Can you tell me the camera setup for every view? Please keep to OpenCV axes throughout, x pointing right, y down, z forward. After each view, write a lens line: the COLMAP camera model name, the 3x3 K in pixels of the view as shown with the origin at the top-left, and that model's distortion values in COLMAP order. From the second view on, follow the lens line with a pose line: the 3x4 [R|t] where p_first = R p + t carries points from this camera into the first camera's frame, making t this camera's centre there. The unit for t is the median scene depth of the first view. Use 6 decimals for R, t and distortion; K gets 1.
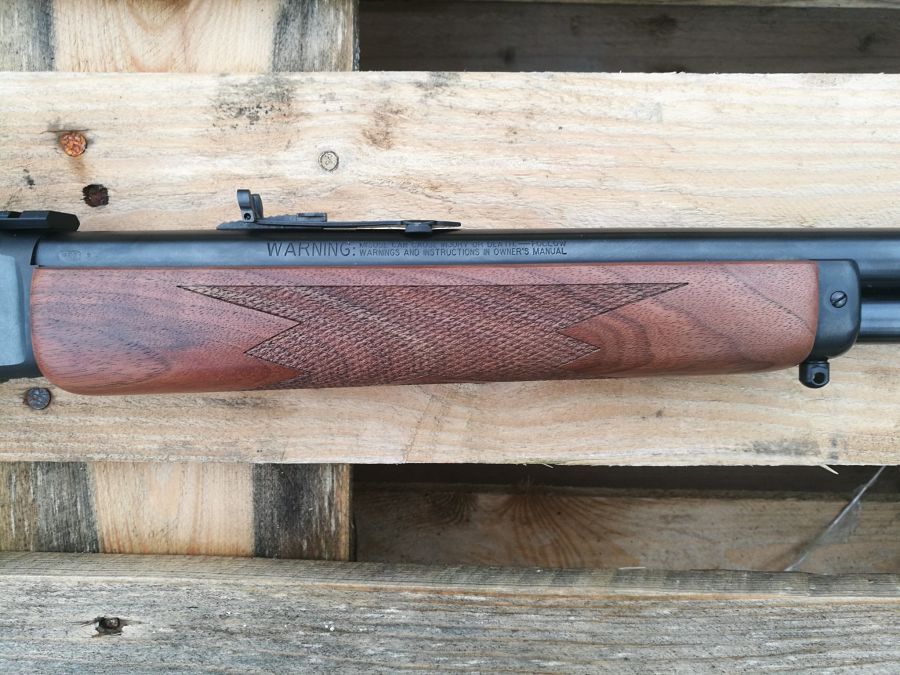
lens RADIAL K [[744.3, 0, 474.3], [0, 744.3, 336.7], [0, 0, 1]] dist [-0.081631, 0.127337]
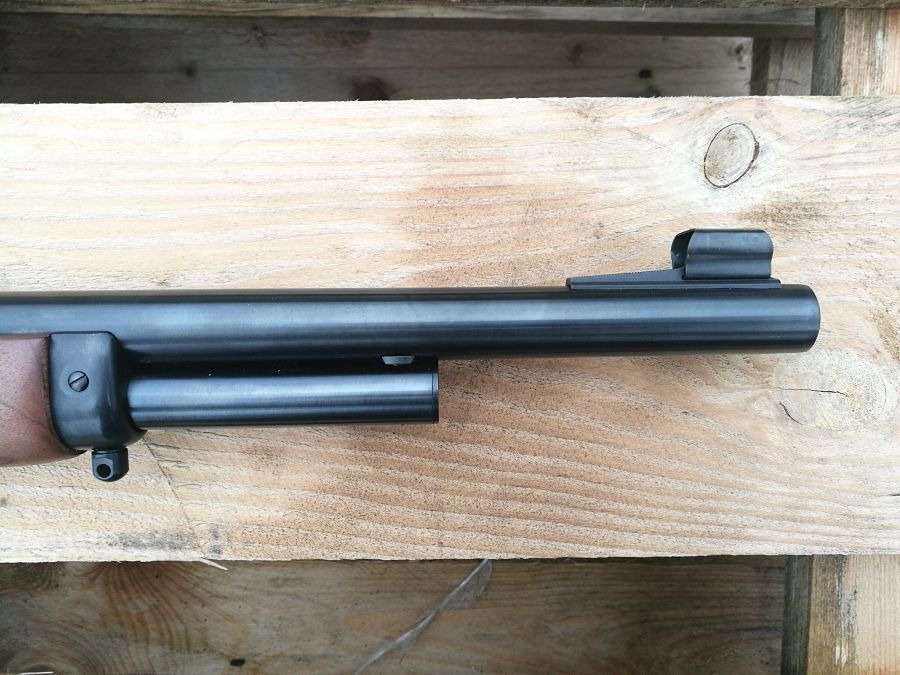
lens RADIAL K [[744.3, 0, 474.3], [0, 744.3, 336.7], [0, 0, 1]] dist [-0.081631, 0.127337]
pose [[0.999945, -0.008834, 0.005618, 0.501293], [0.008844, 0.999959, -0.001784, -0.051252], [-0.005602, 0.001834, 0.999983, 0.093136]]
